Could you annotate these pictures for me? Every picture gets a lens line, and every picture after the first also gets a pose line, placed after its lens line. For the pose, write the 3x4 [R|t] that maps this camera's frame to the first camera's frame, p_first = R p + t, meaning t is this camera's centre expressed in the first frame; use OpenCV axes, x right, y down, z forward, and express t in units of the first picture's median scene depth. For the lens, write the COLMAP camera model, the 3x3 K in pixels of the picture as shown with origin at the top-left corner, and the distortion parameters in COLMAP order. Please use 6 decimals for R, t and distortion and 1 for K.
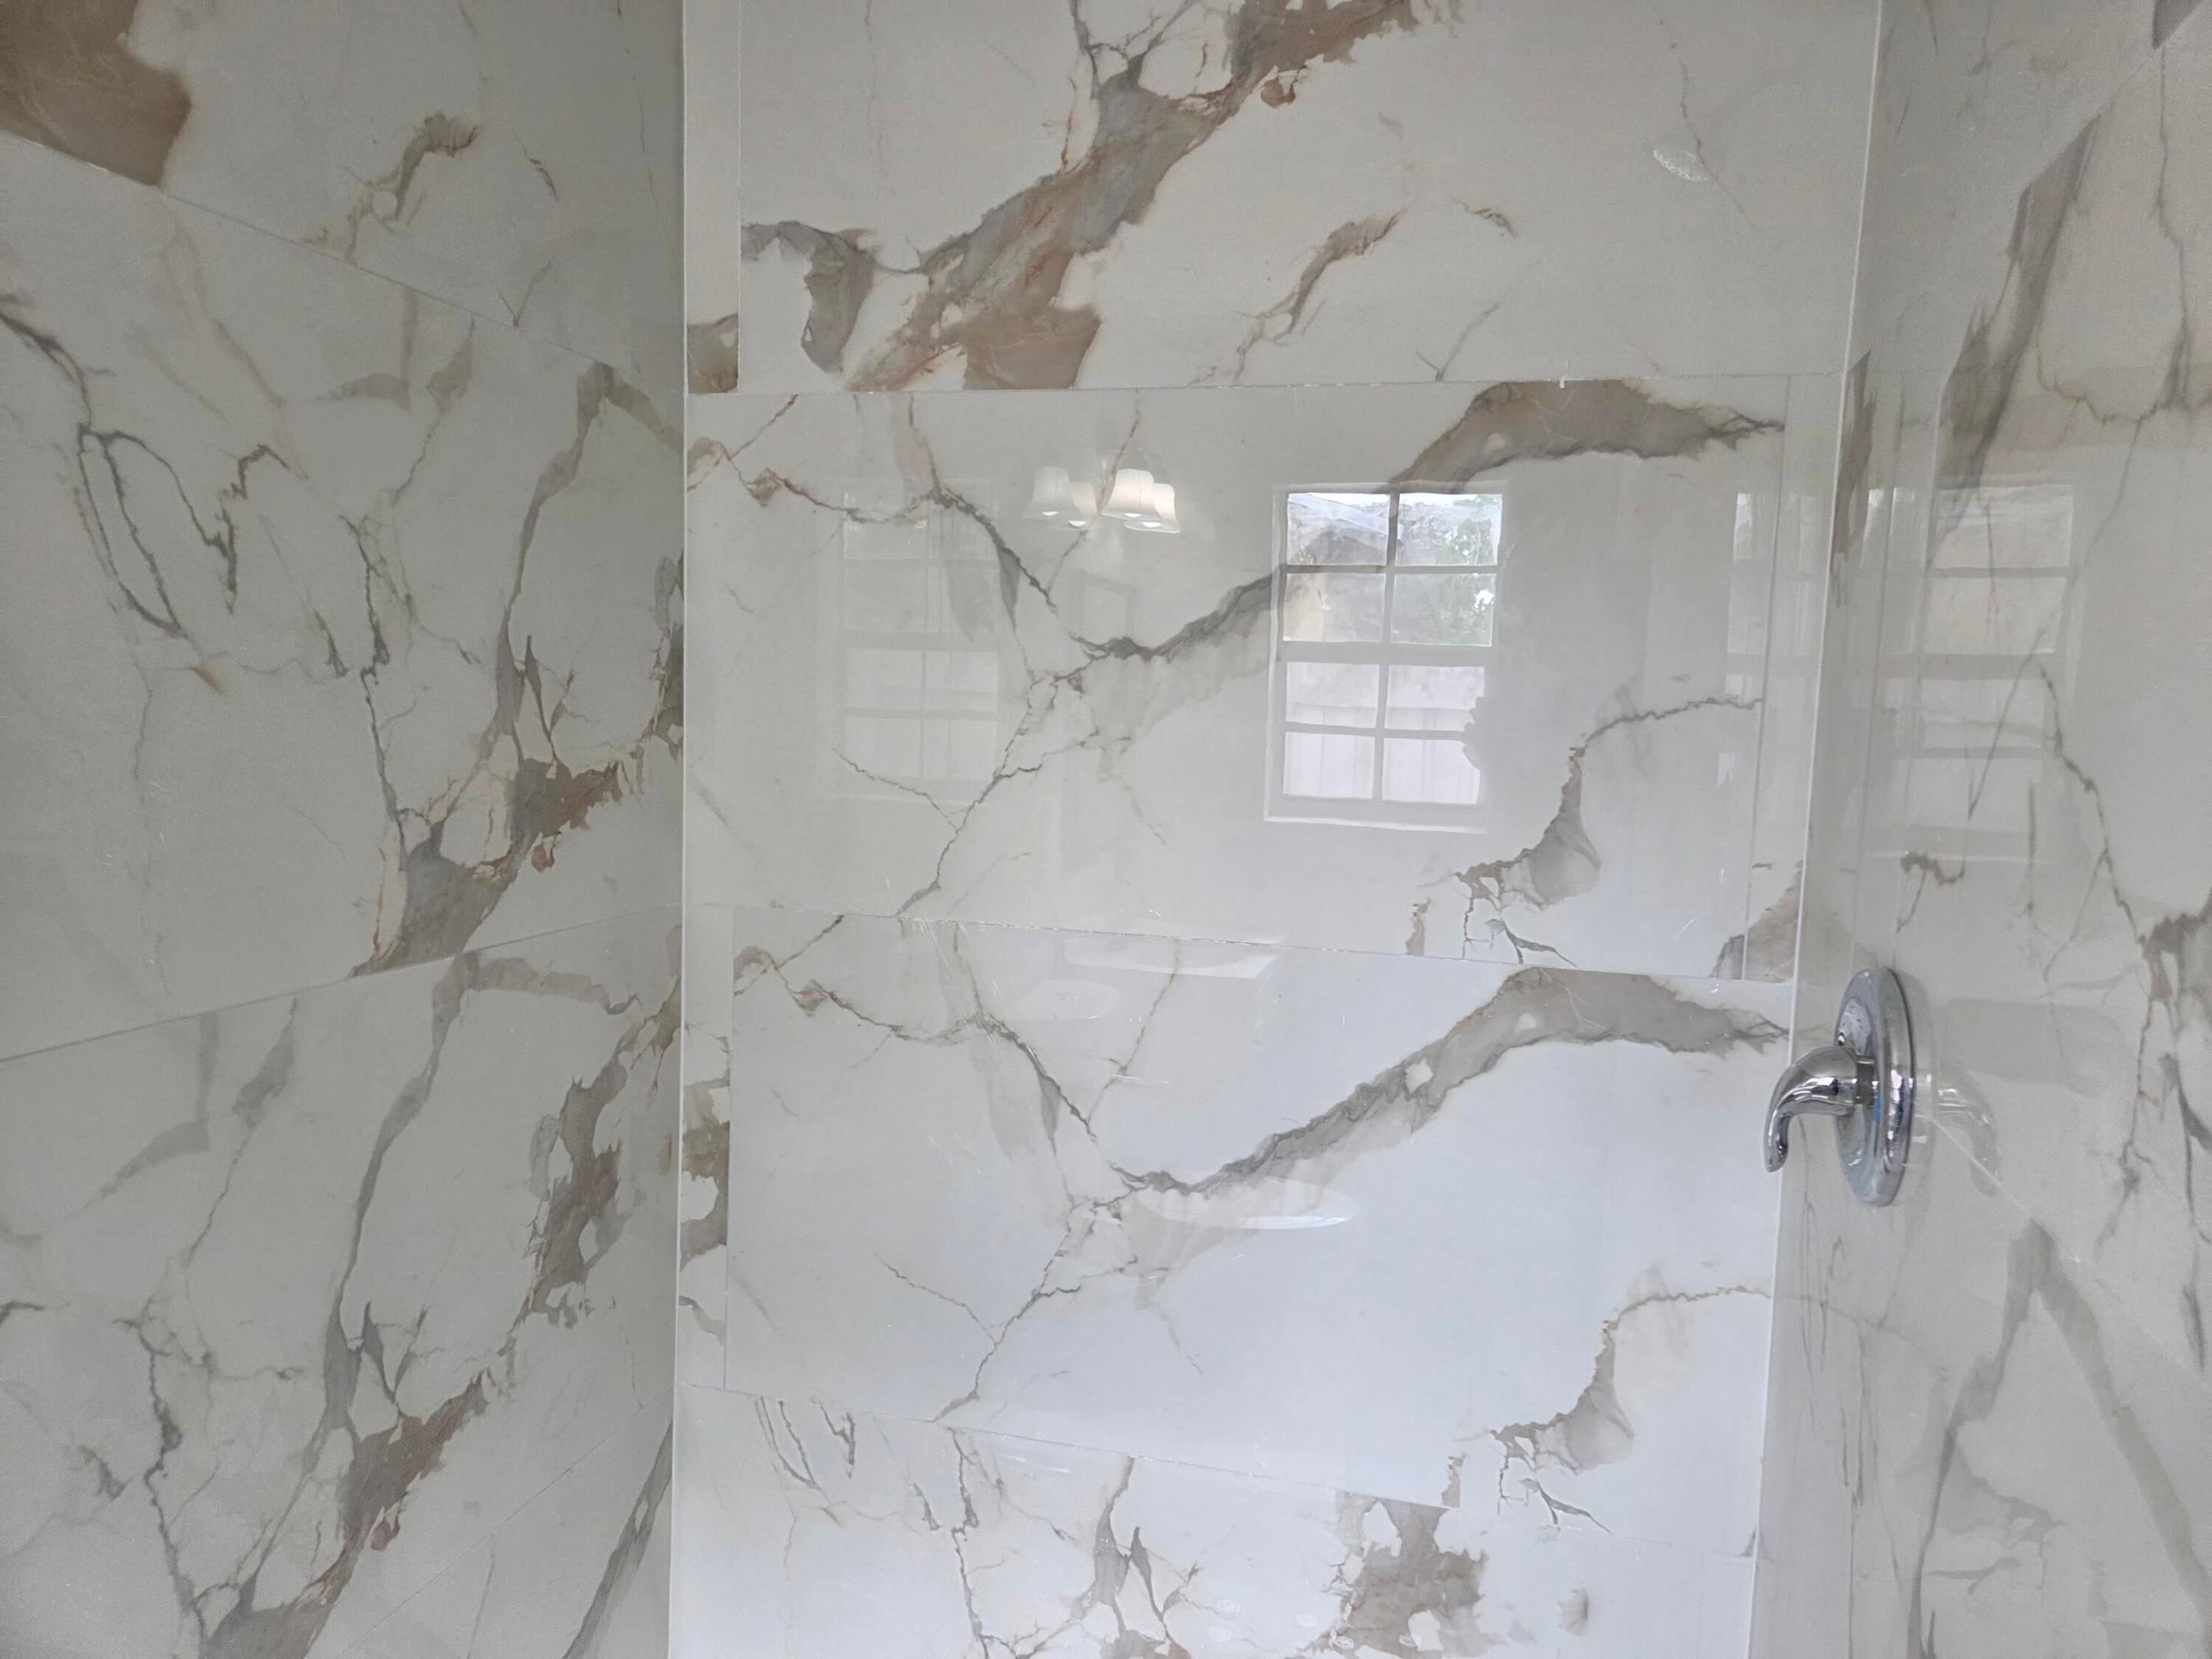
lens RADIAL K [[1478.7, 0, 1100.5], [0, 1478.7, 843.2], [0, 0, 1]] dist [0.070329, -0.059361]
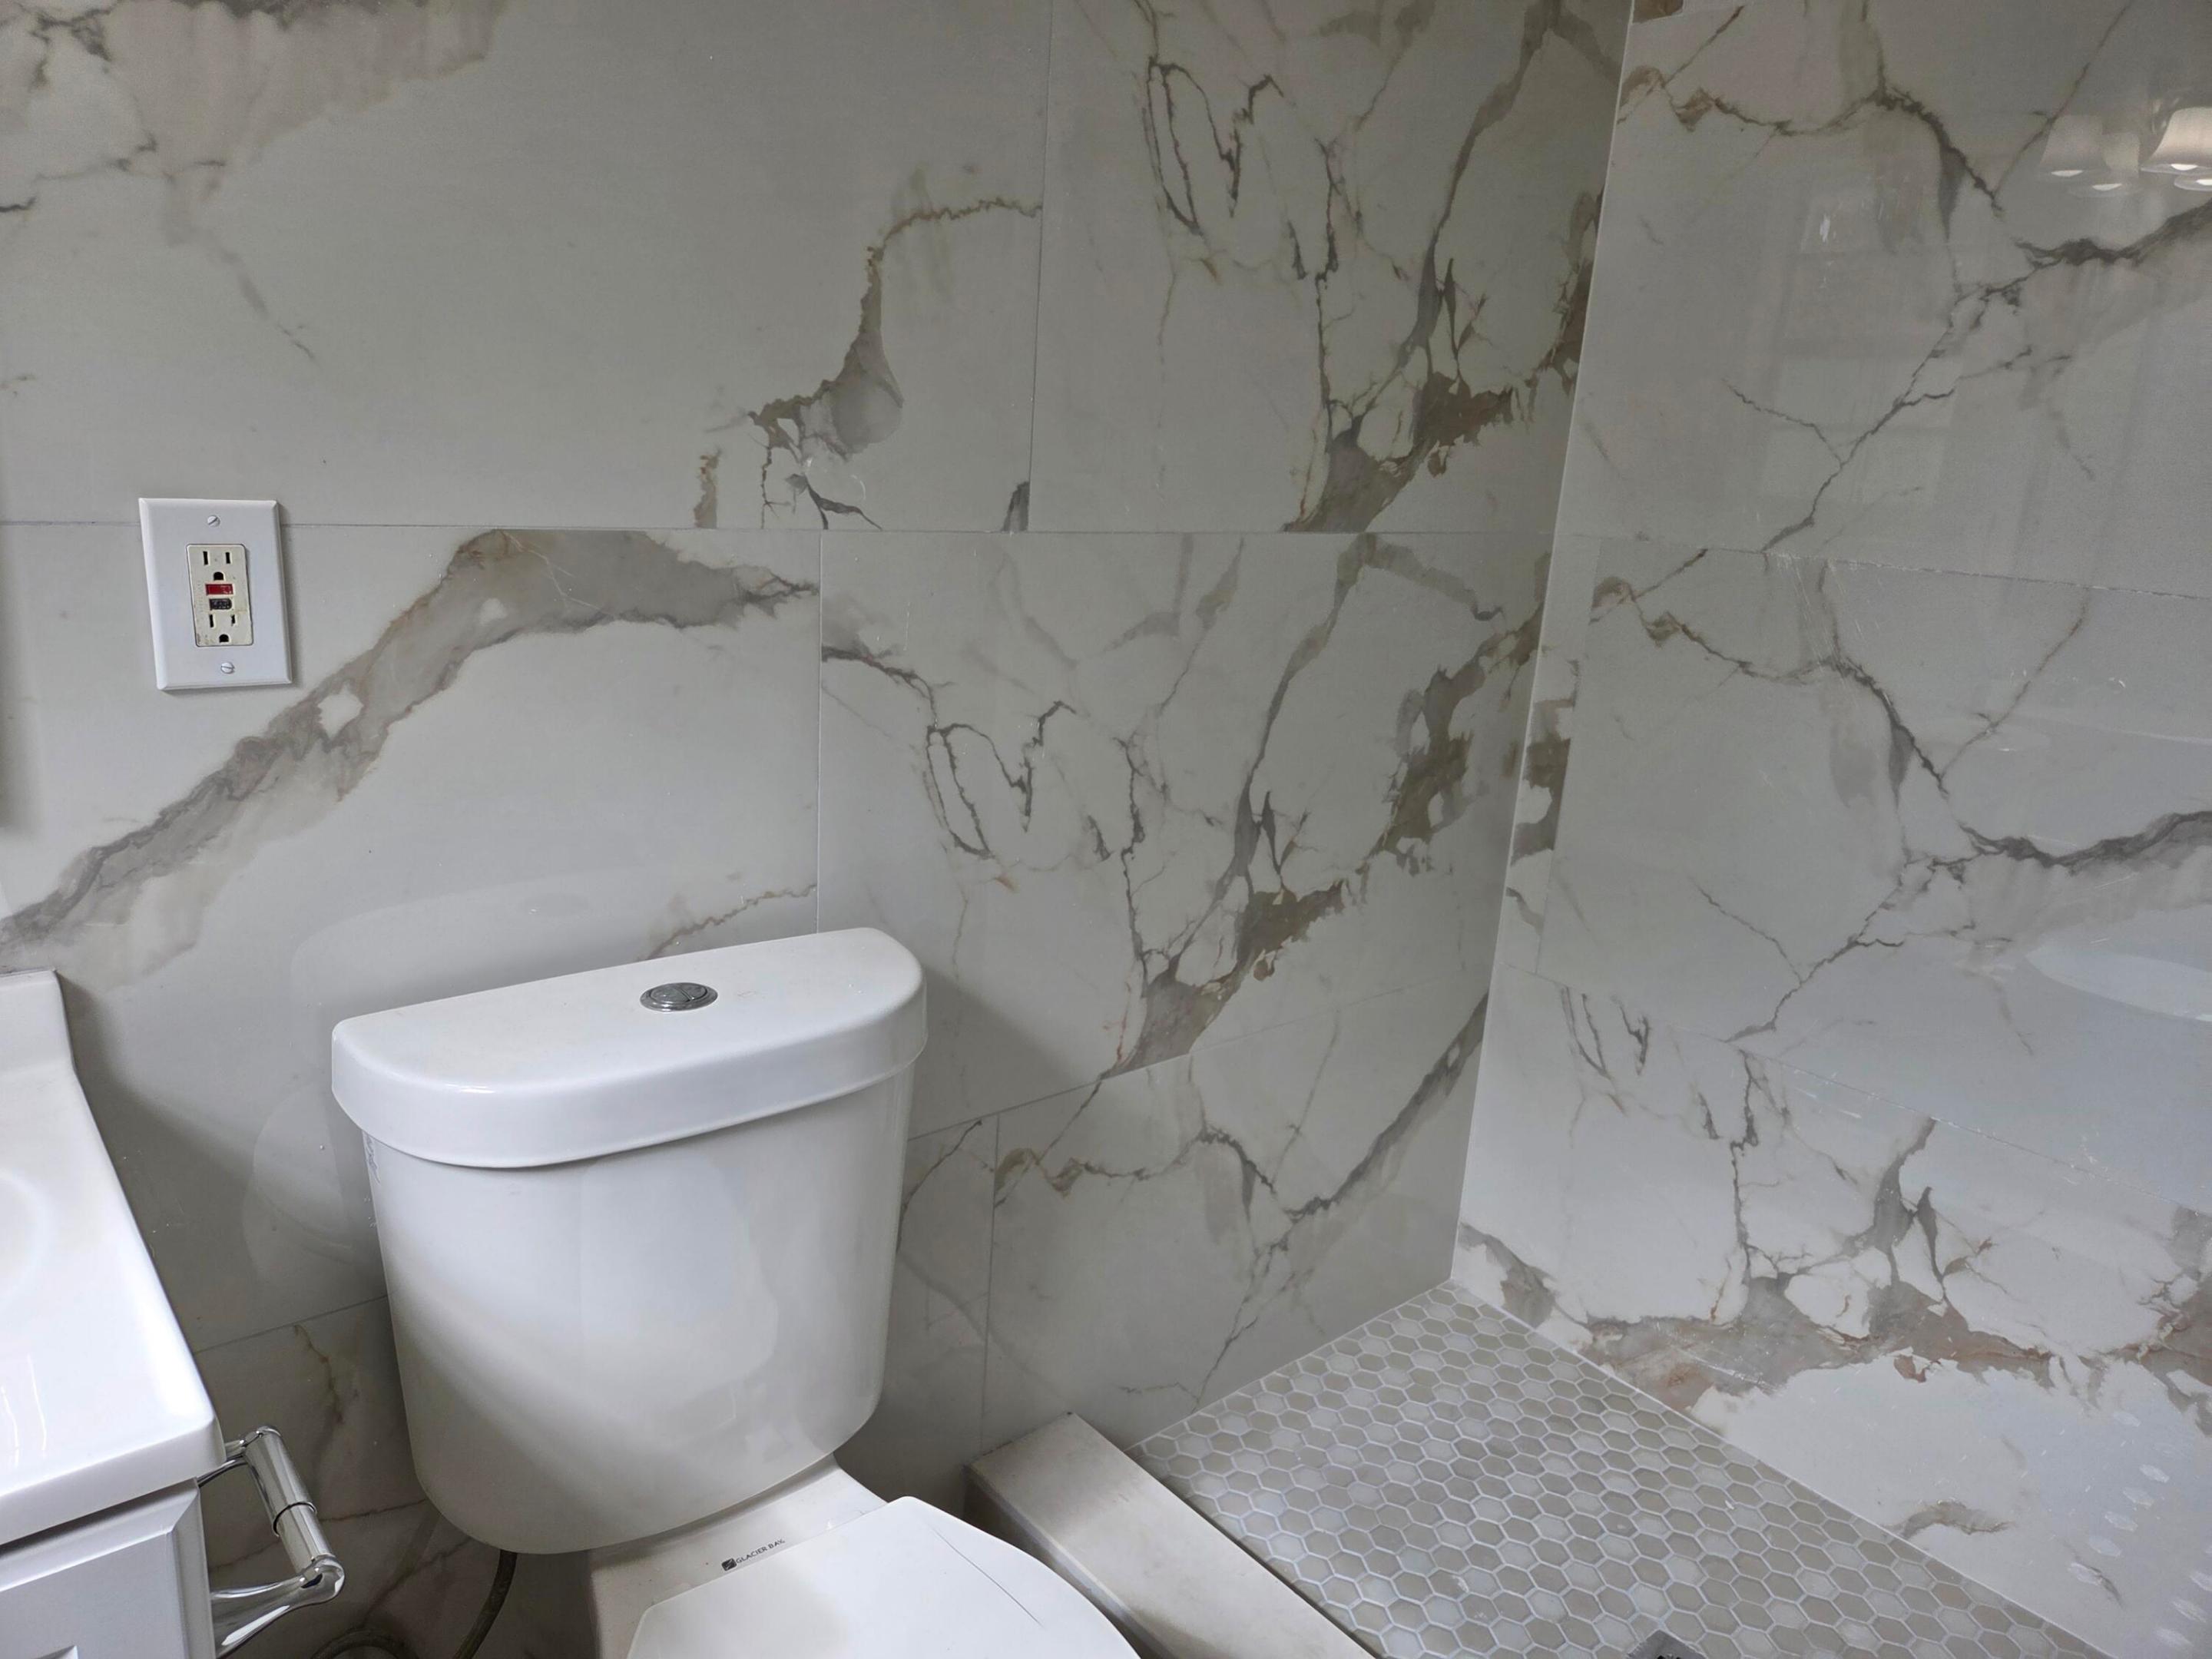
lens RADIAL K [[1478.7, 0, 1099.6], [0, 1478.7, 846.0], [0, 0, 1]] dist [0.070329, -0.059361]
pose [[0.825793, 0.162721, -0.539989, 0.077265], [-0.083145, 0.982136, 0.168807, 0.116087], [0.557811, -0.094503, 0.824571, -0.122308]]
